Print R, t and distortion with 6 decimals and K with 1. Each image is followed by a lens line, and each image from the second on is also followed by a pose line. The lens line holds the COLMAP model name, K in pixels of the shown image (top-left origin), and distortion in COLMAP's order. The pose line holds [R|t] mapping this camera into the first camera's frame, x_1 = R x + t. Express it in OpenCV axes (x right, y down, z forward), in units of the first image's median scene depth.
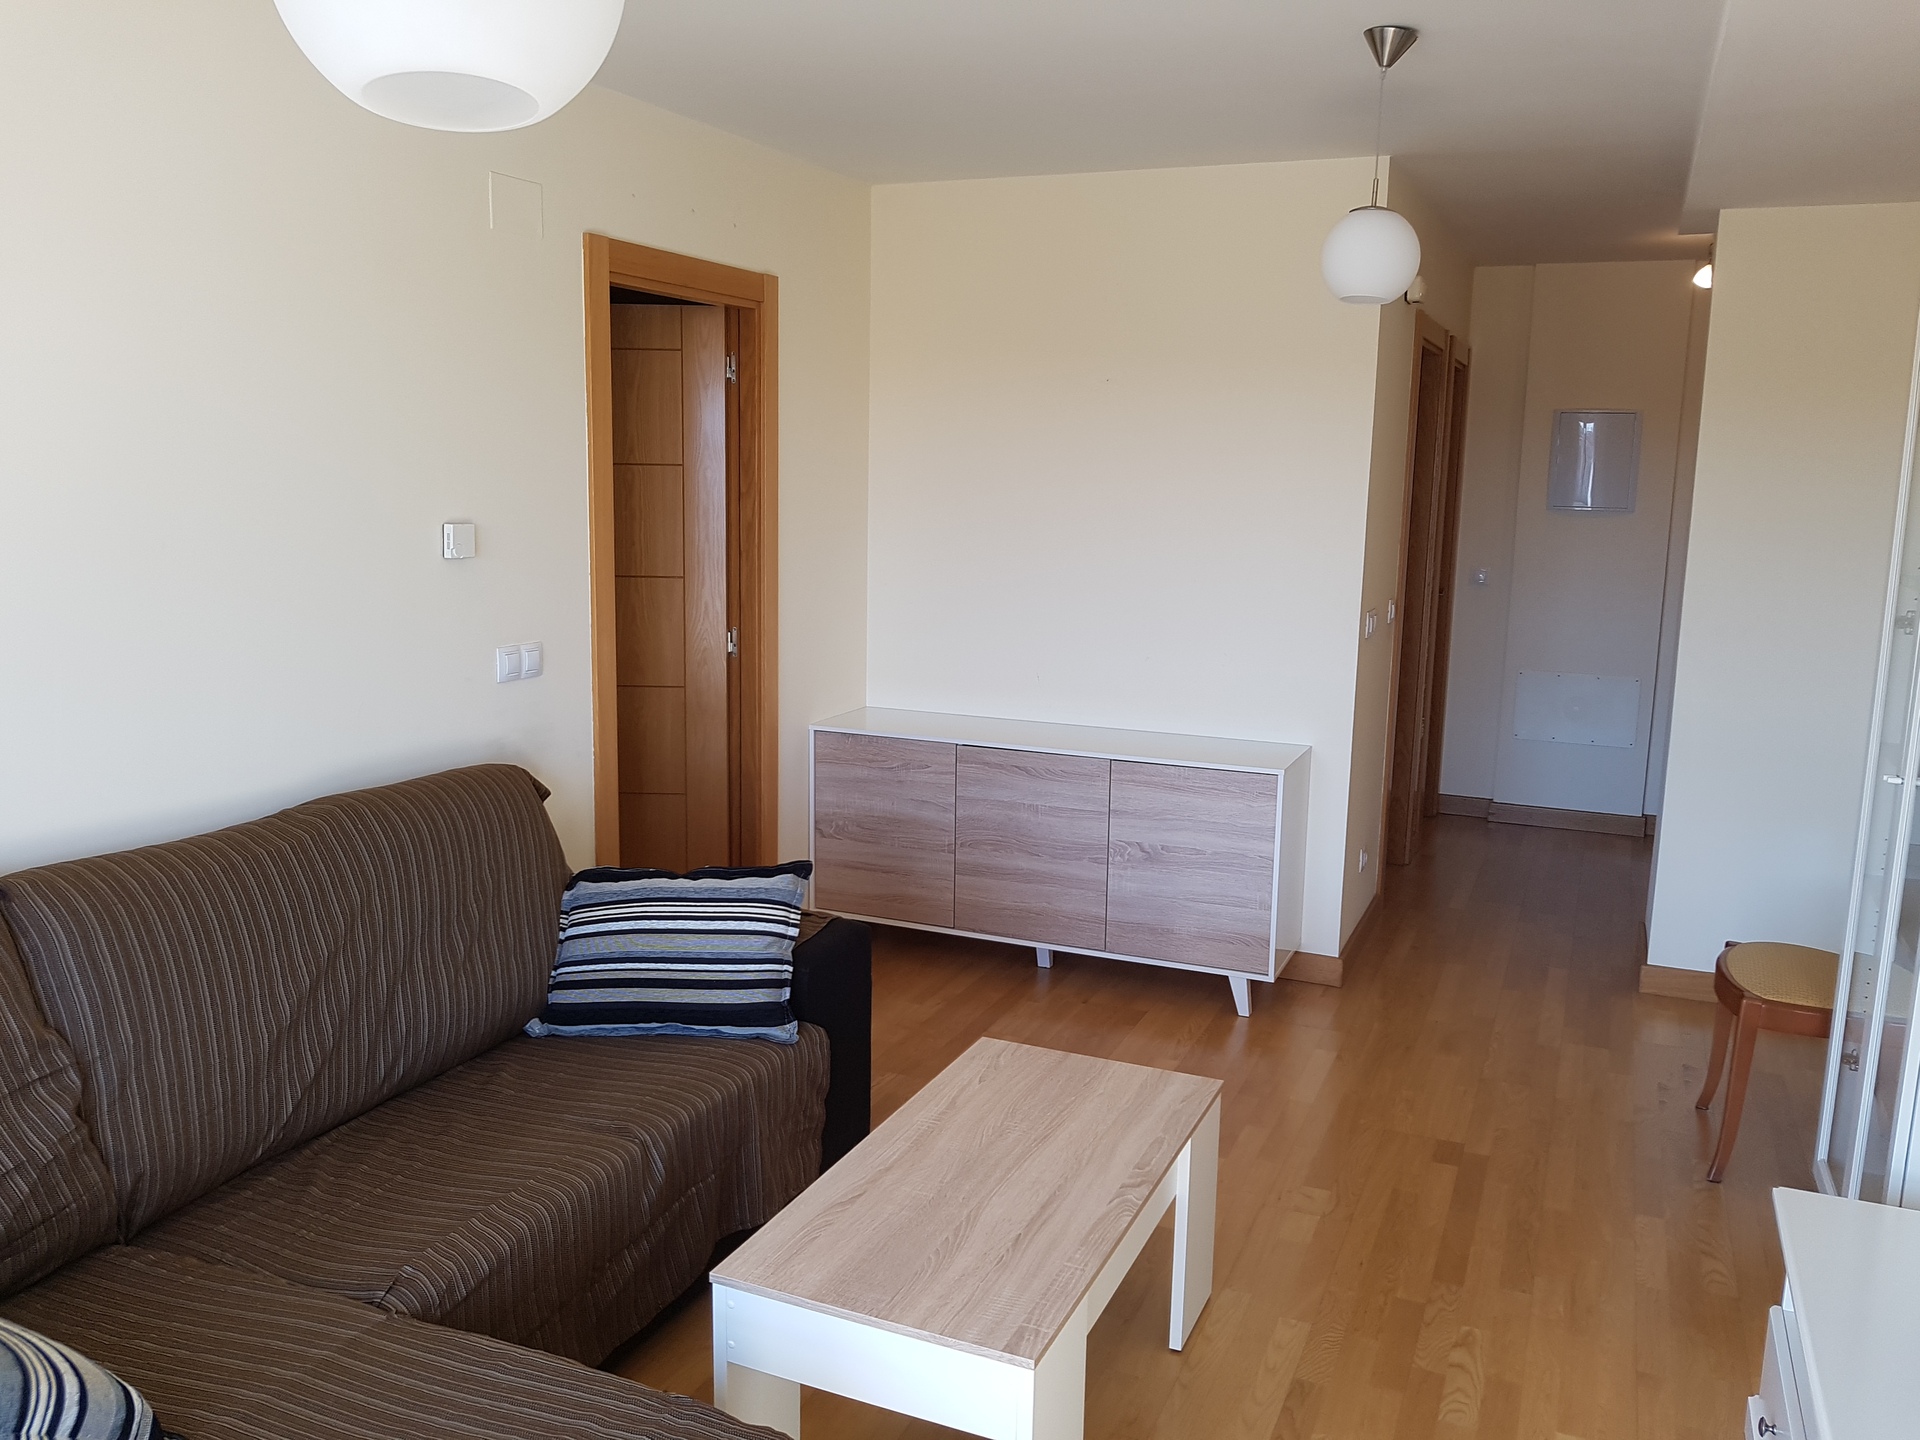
lens RADIAL K [[1522.6, 0, 957.1], [0, 1522.6, 722.0], [0, 0, 1]] dist [-0.010685, 0.000591]
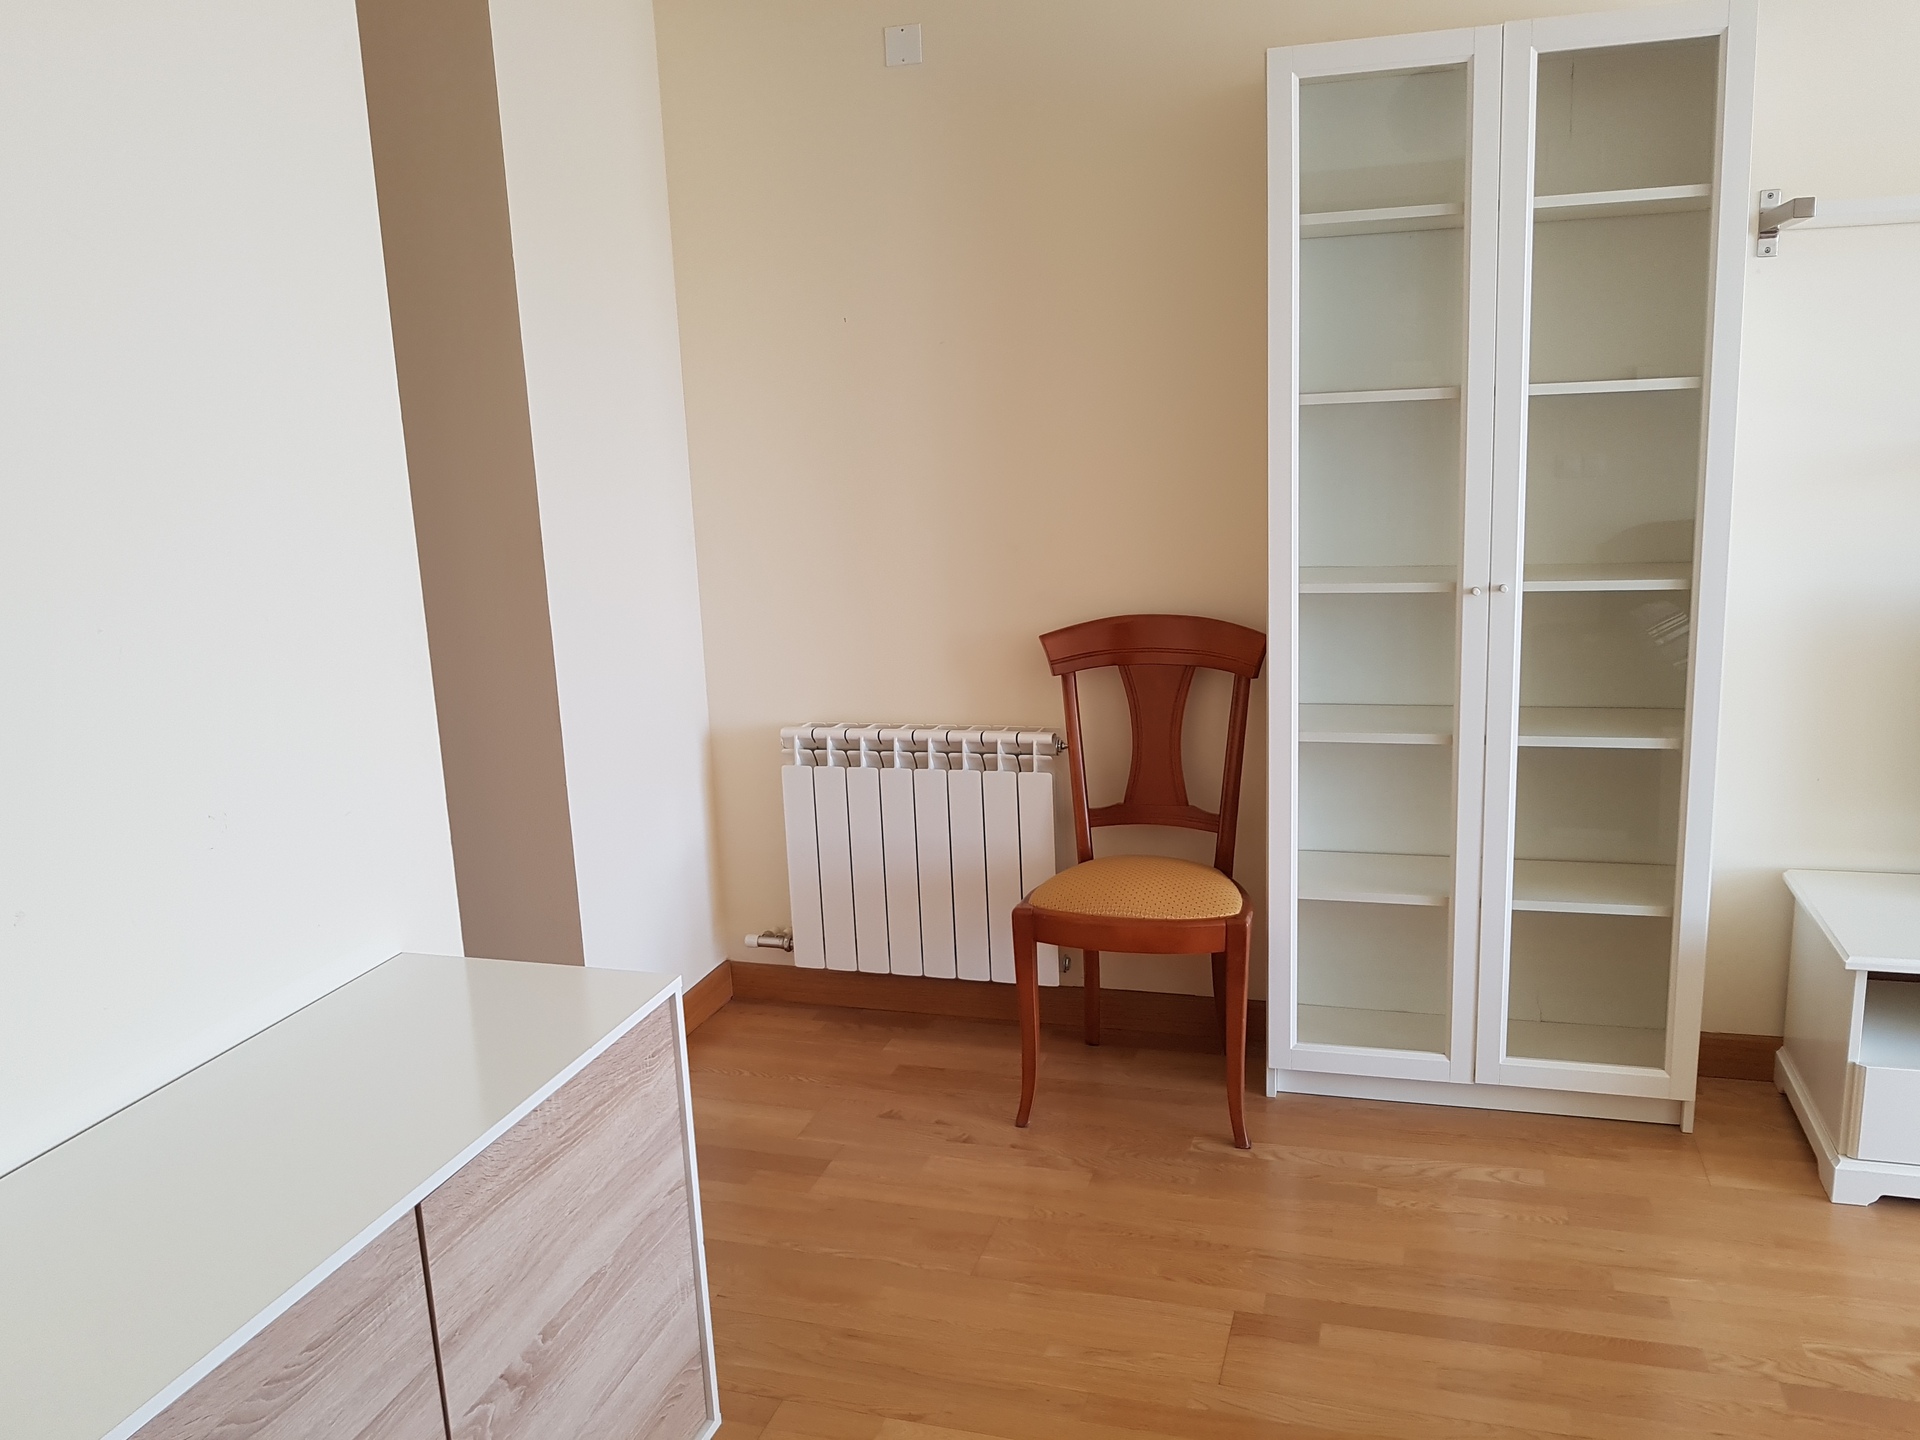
lens RADIAL K [[1522.6, 0, 947.2], [0, 1522.6, 717.2], [0, 0, 1]] dist [-0.010685, 0.000591]
pose [[-0.104596, -0.218445, 0.970228, -0.191586], [0.216271, 0.947235, 0.236583, -0.120380], [-0.970714, 0.234578, -0.051834, 0.897212]]
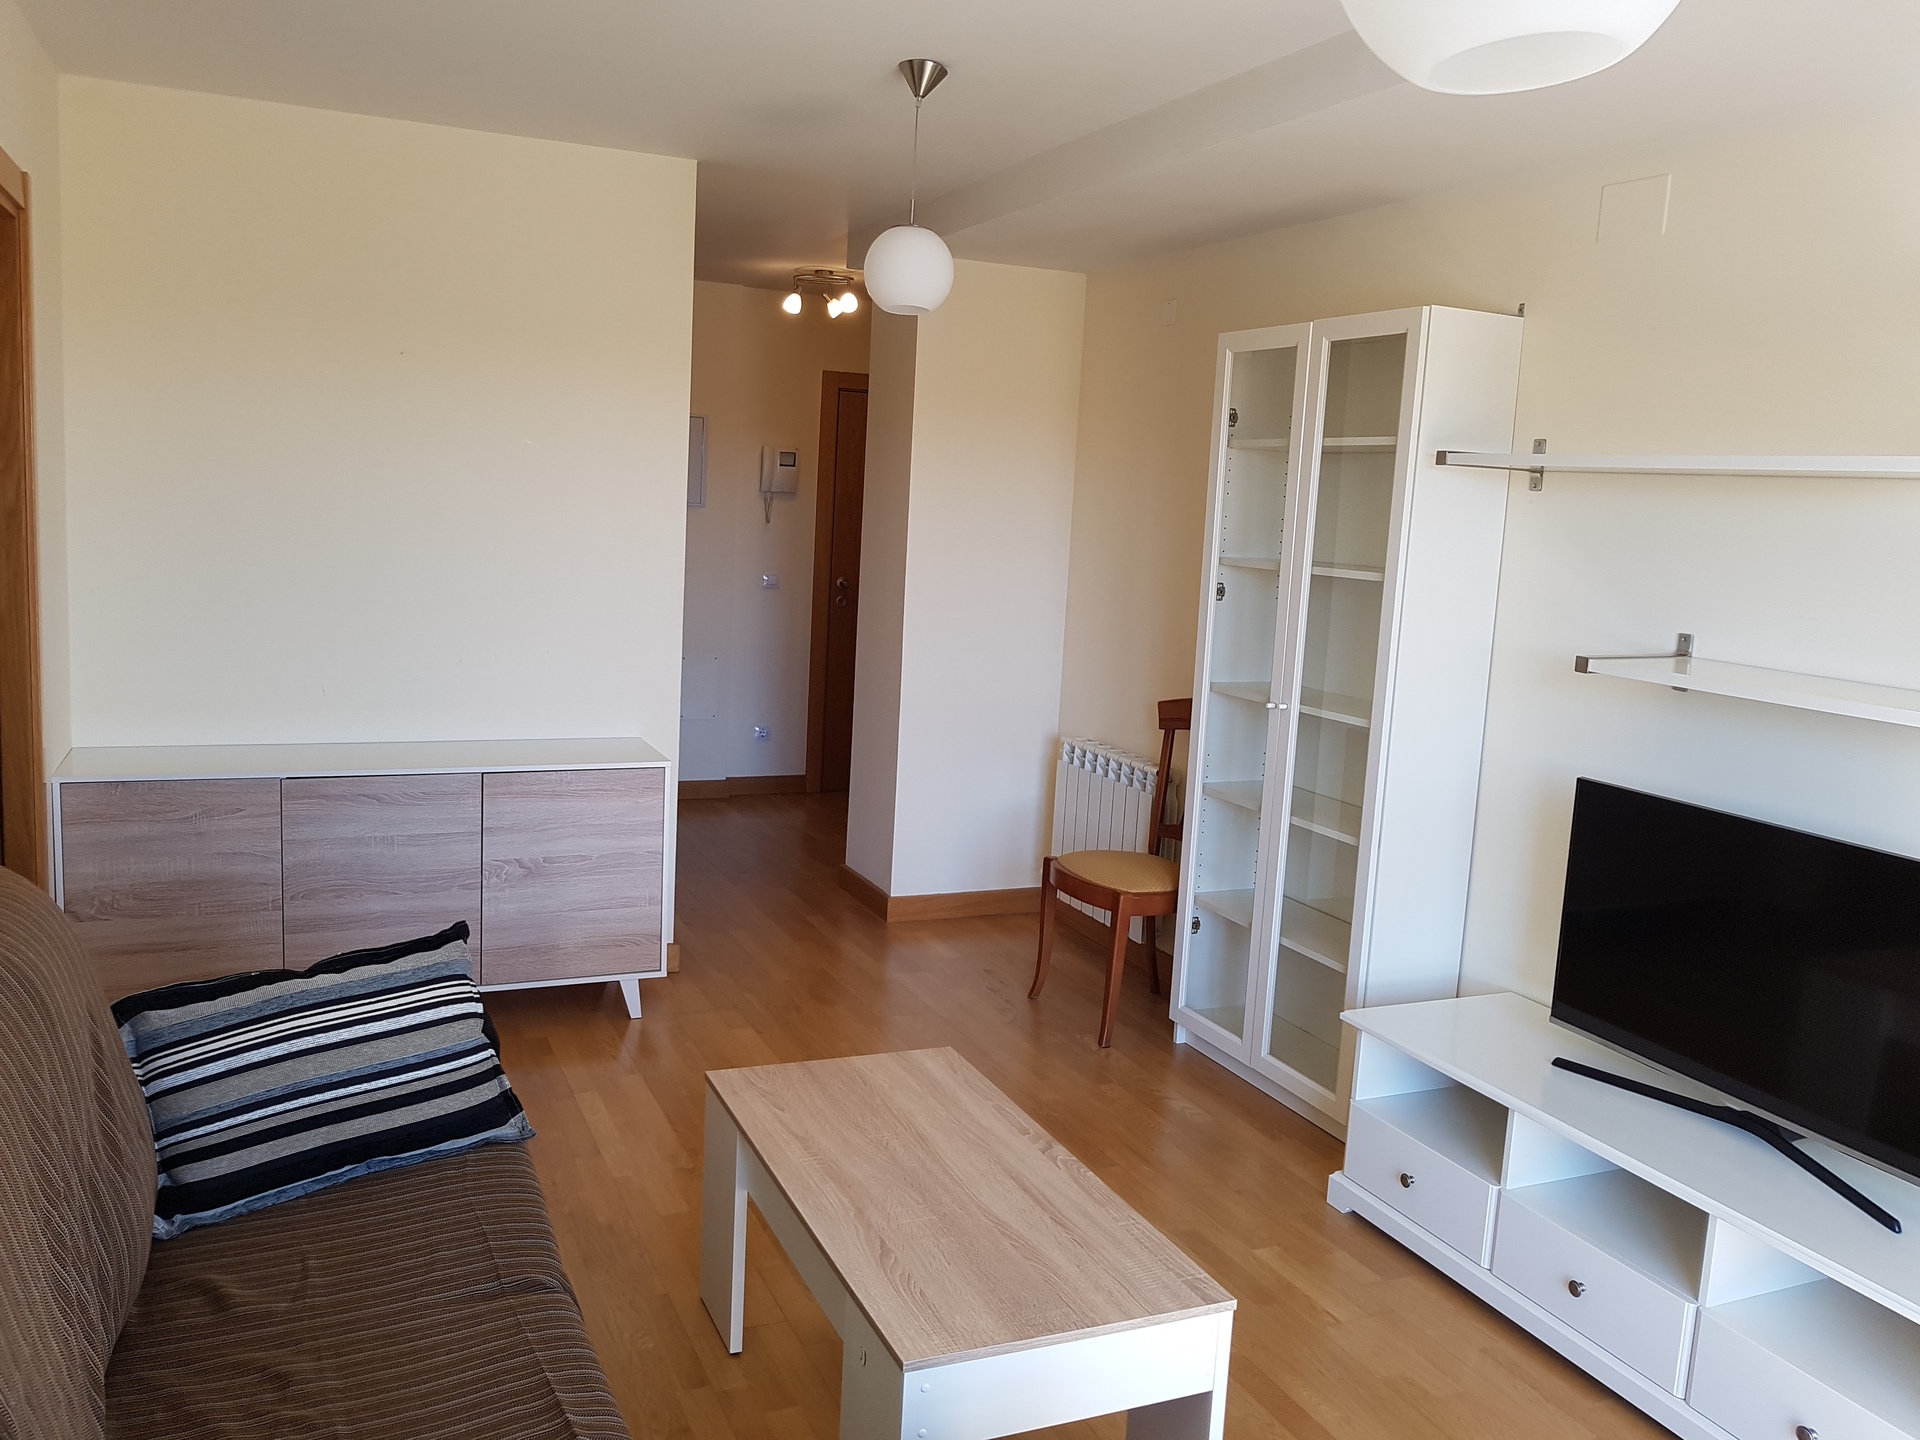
lens RADIAL K [[1522.6, 0, 933.9], [0, 1522.6, 701.4], [0, 0, 1]] dist [-0.010685, 0.000591]
pose [[0.689829, -0.082396, 0.719268, -0.366849], [0.088126, 0.995671, 0.029541, -0.021255], [-0.718589, 0.043008, 0.694104, 0.175484]]
